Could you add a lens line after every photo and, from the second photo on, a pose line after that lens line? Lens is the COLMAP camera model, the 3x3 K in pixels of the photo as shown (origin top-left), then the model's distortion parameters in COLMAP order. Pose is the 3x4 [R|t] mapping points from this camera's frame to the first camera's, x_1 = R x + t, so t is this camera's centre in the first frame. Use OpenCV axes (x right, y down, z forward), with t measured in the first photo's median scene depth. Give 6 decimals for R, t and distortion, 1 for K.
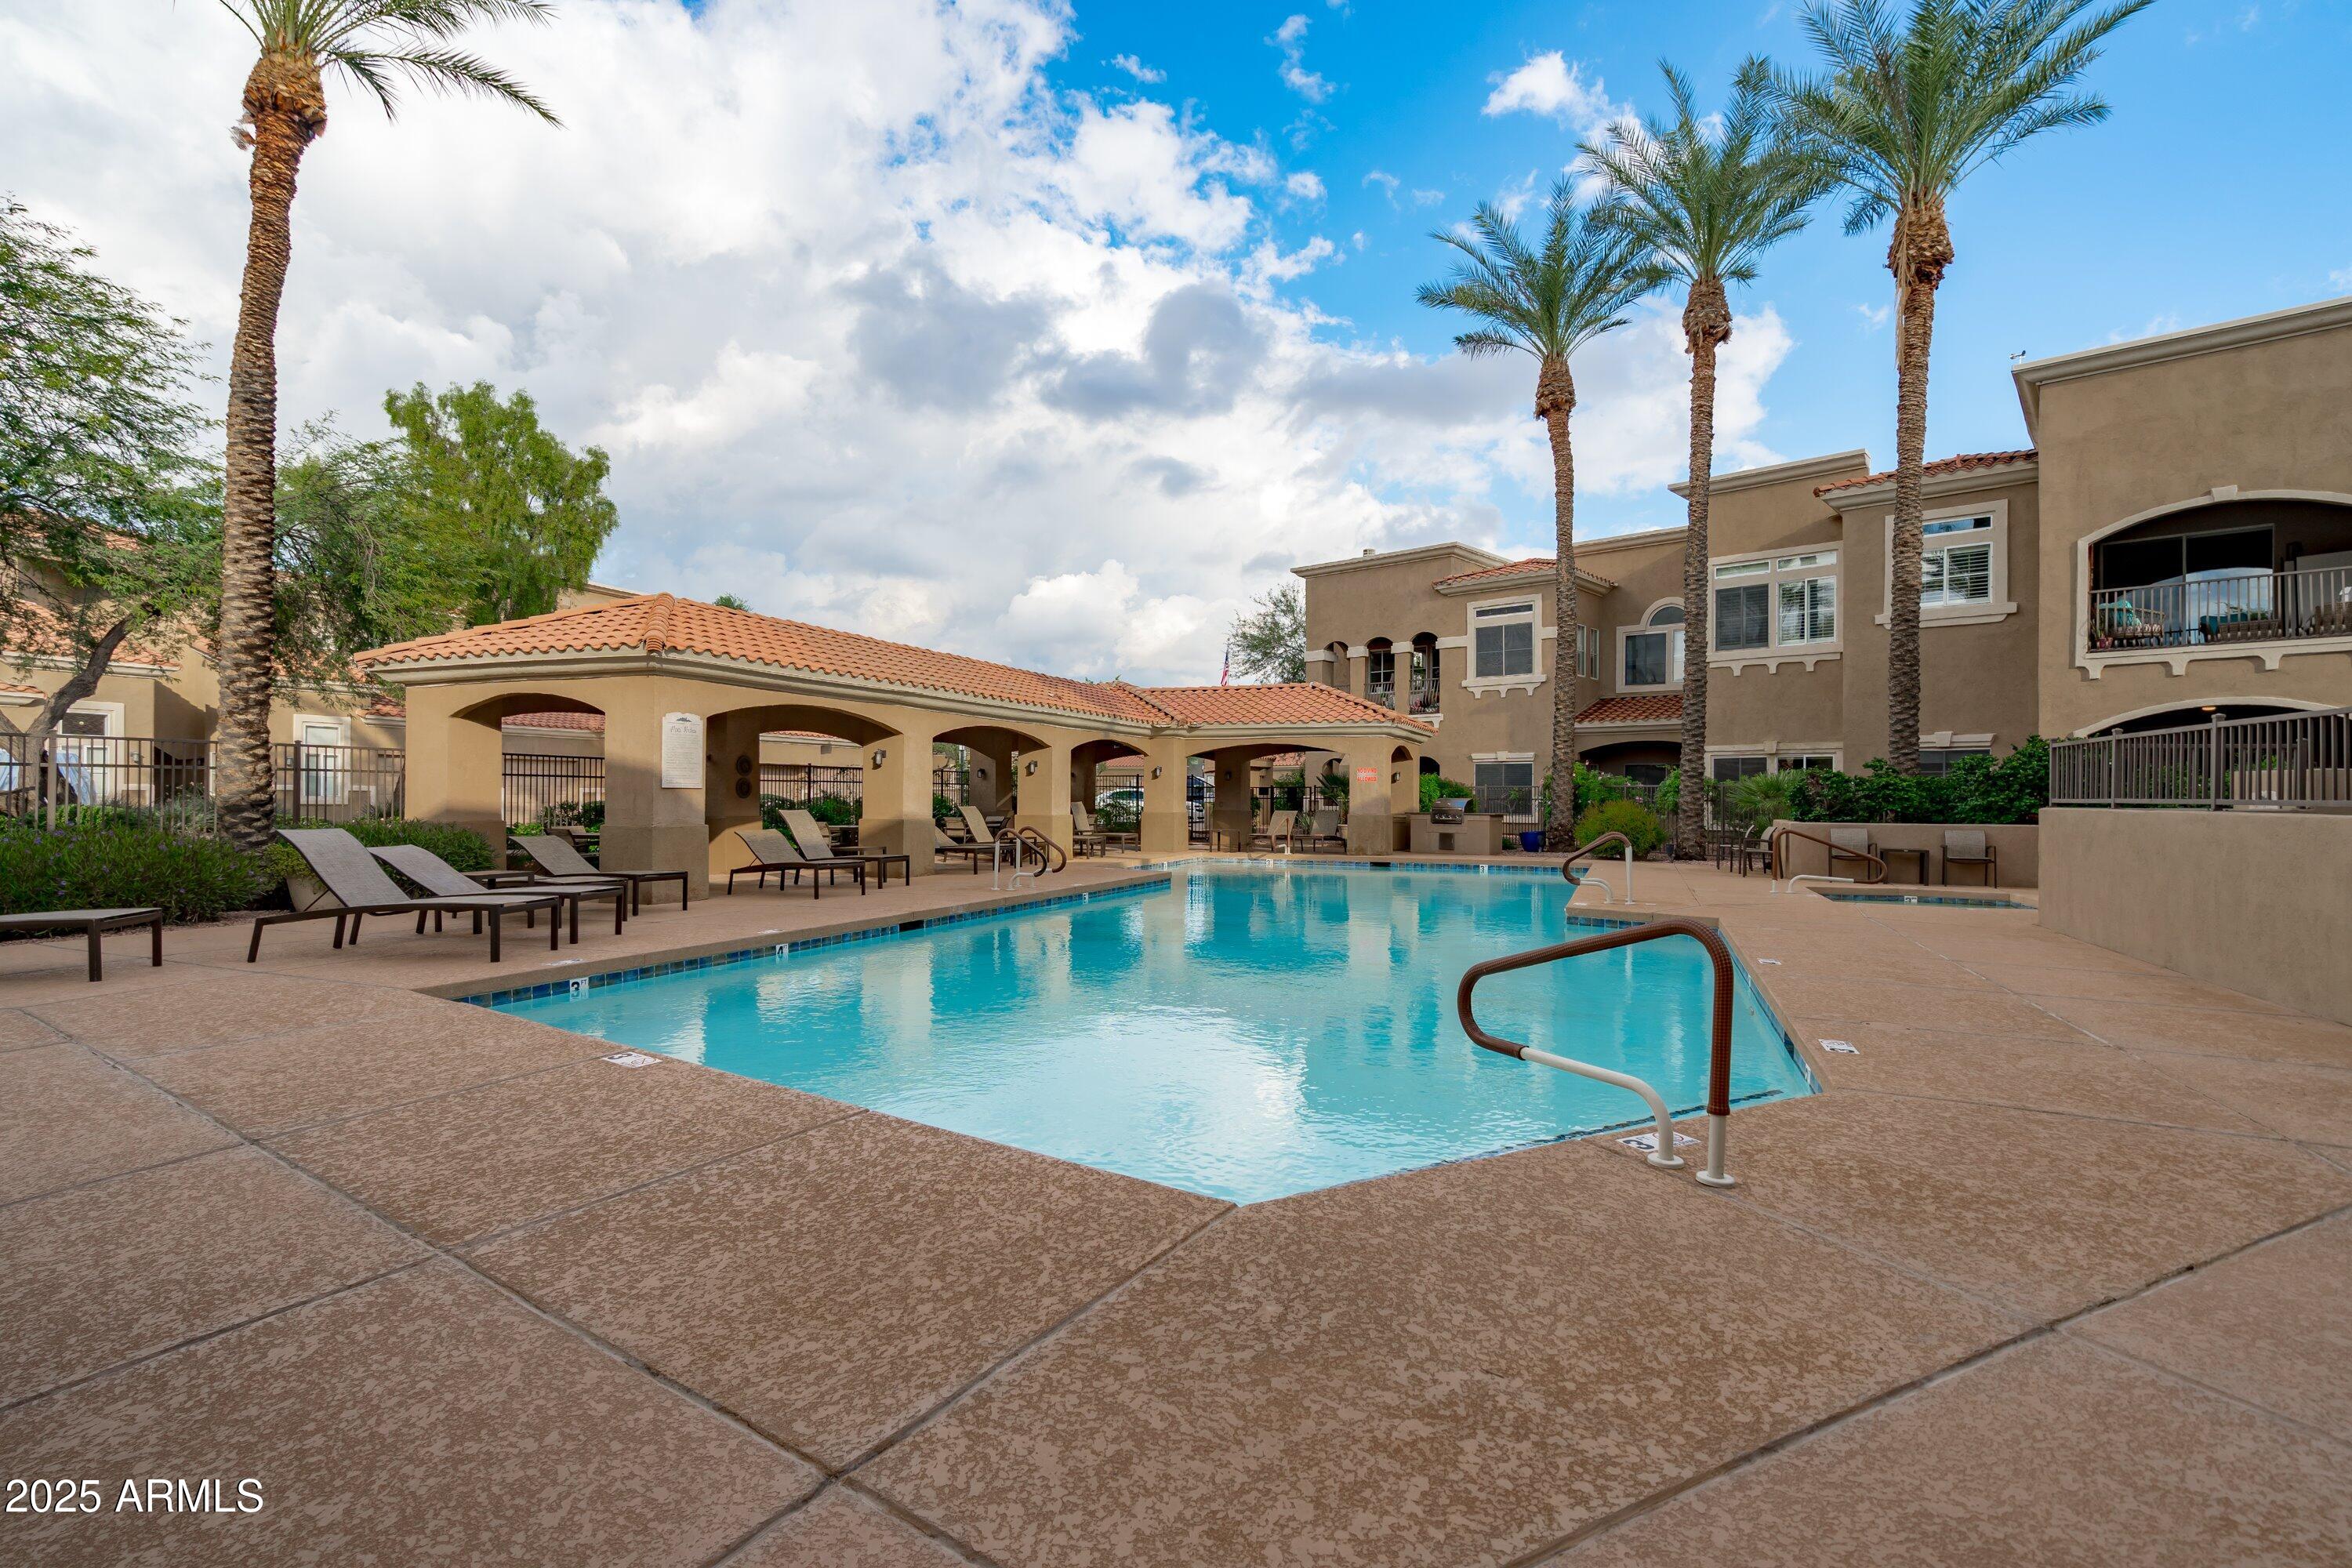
lens RADIAL K [[1128.0, 0, 1163.9], [0, 1128.0, 796.7], [0, 0, 1]] dist [0.003682, 0.000811]
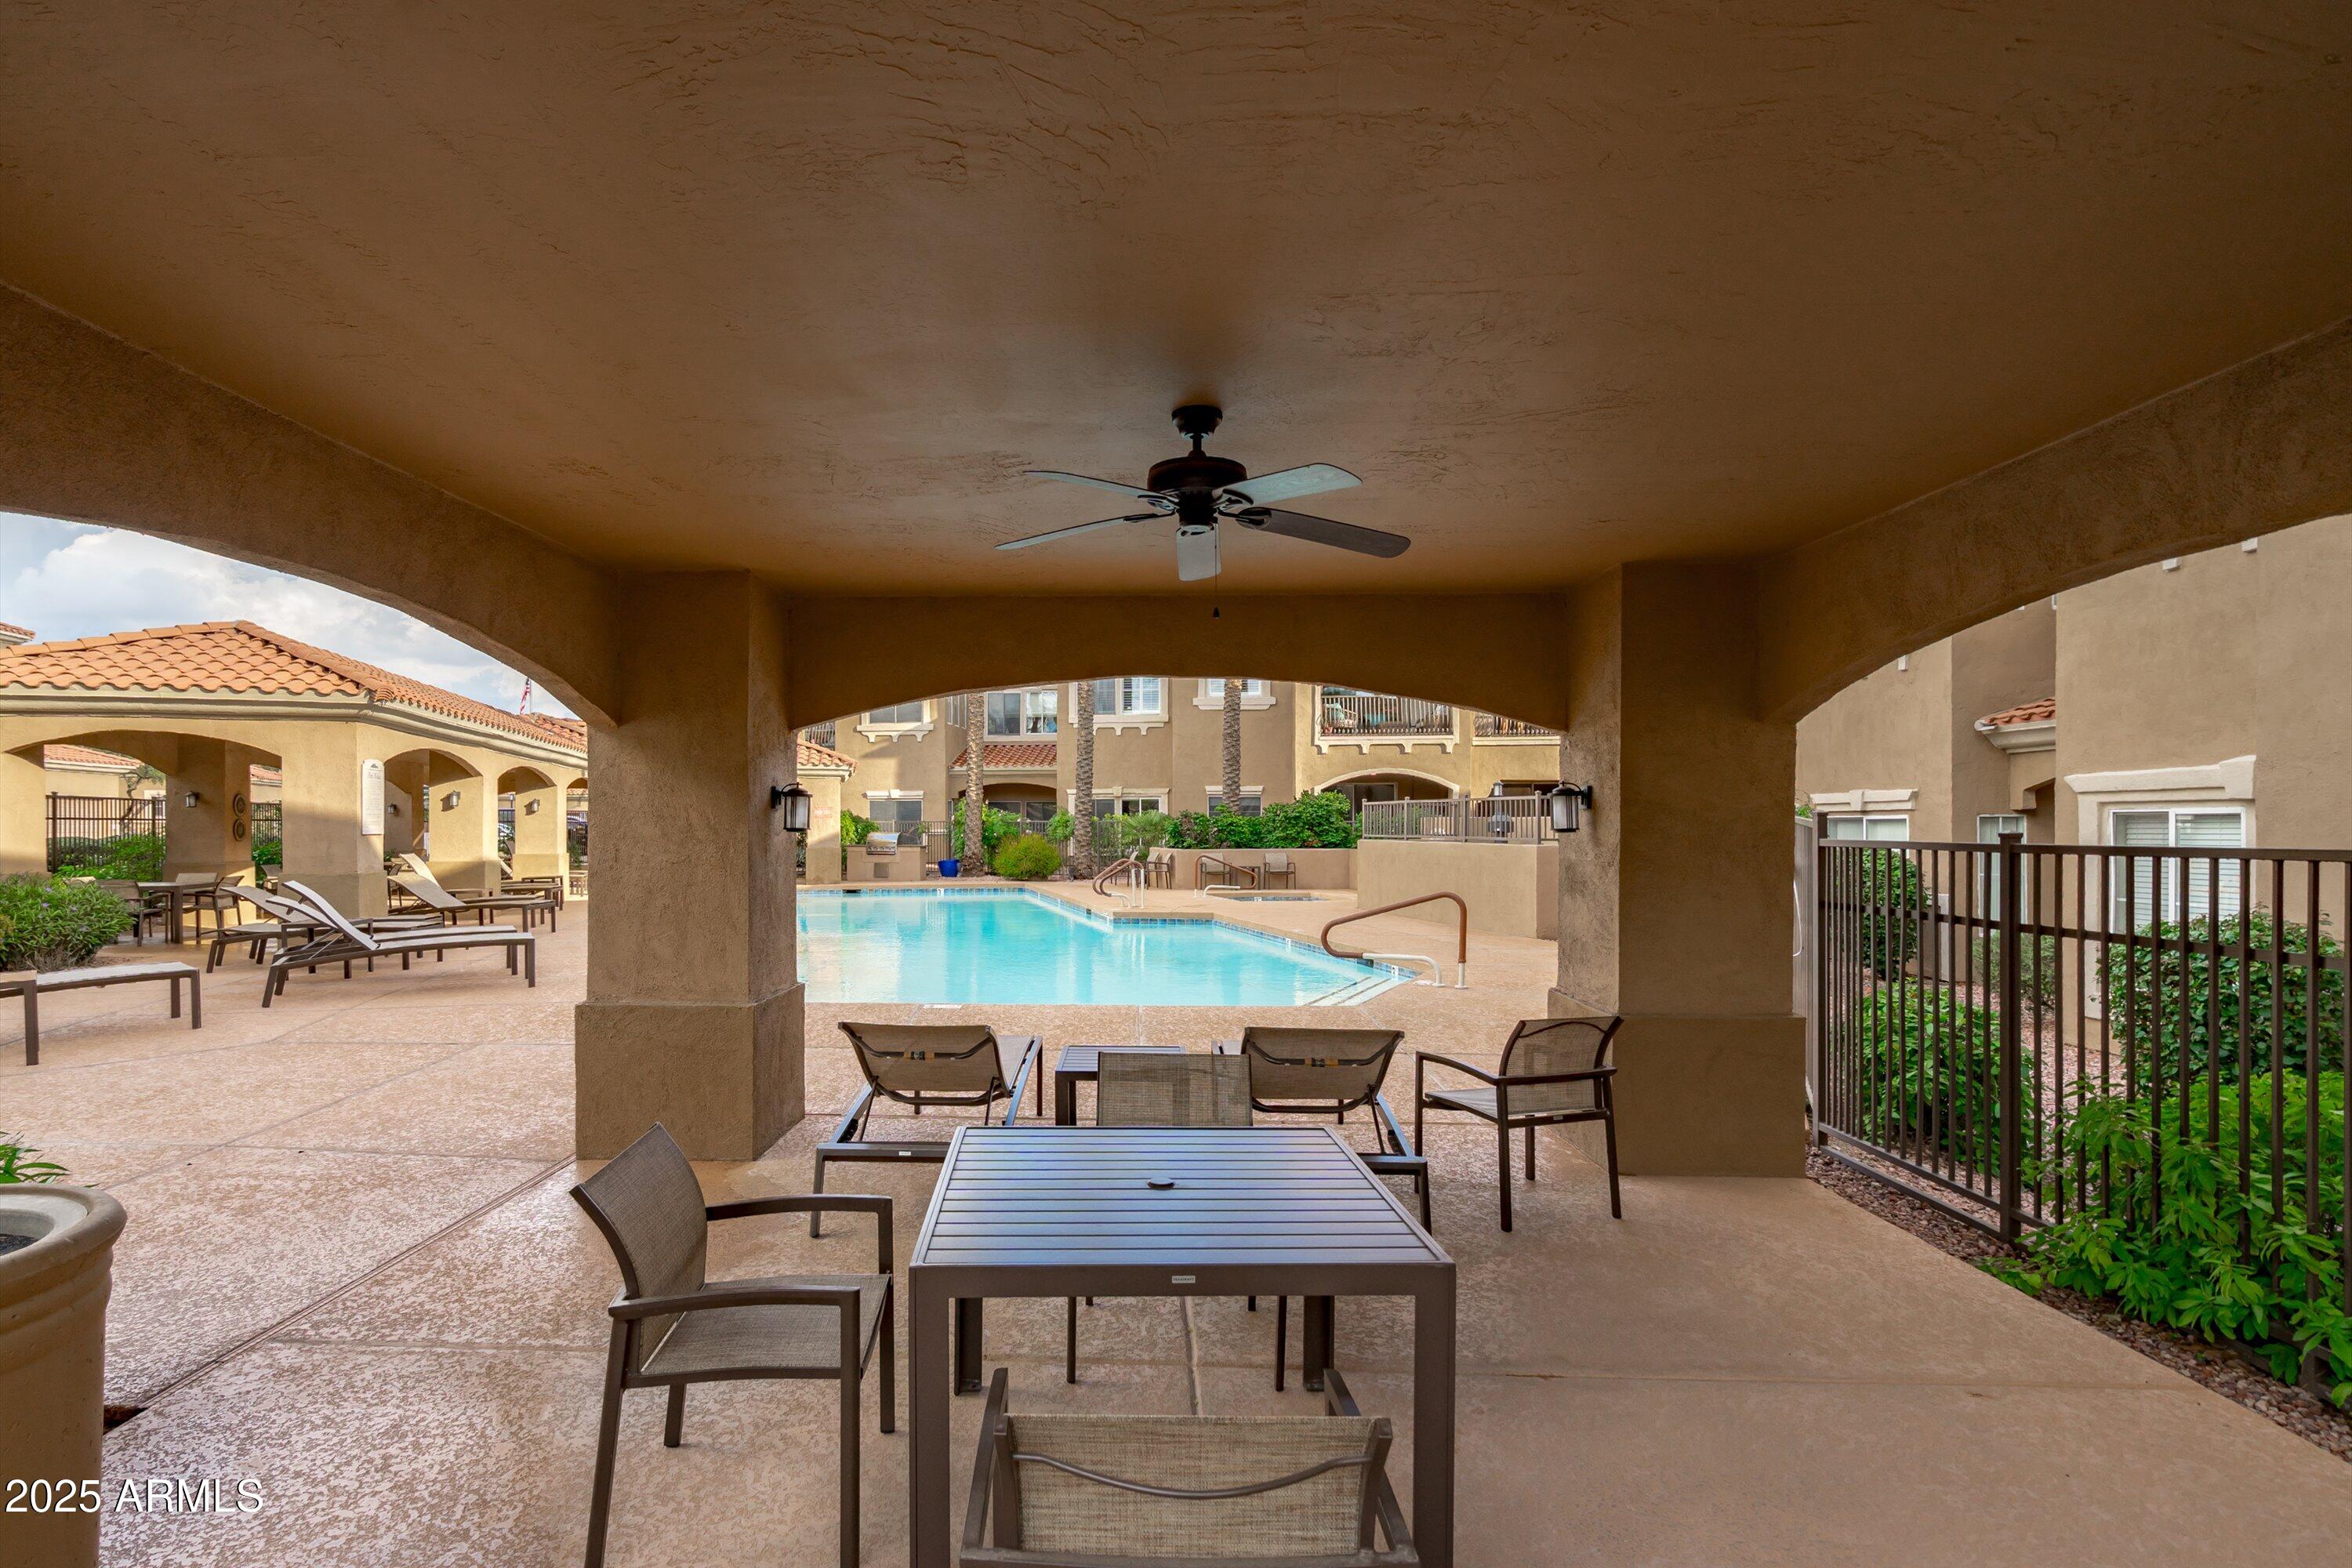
lens RADIAL K [[1083.8, 0, 1174.8], [0, 1083.8, 769.5], [0, 0, 1]] dist [-0.003271, 0.001031]
pose [[0.818866, 0.026678, 0.573365, -0.206105], [0.003711, 0.998652, -0.051767, -0.006337], [-0.573973, 0.044518, 0.817663, -0.099359]]
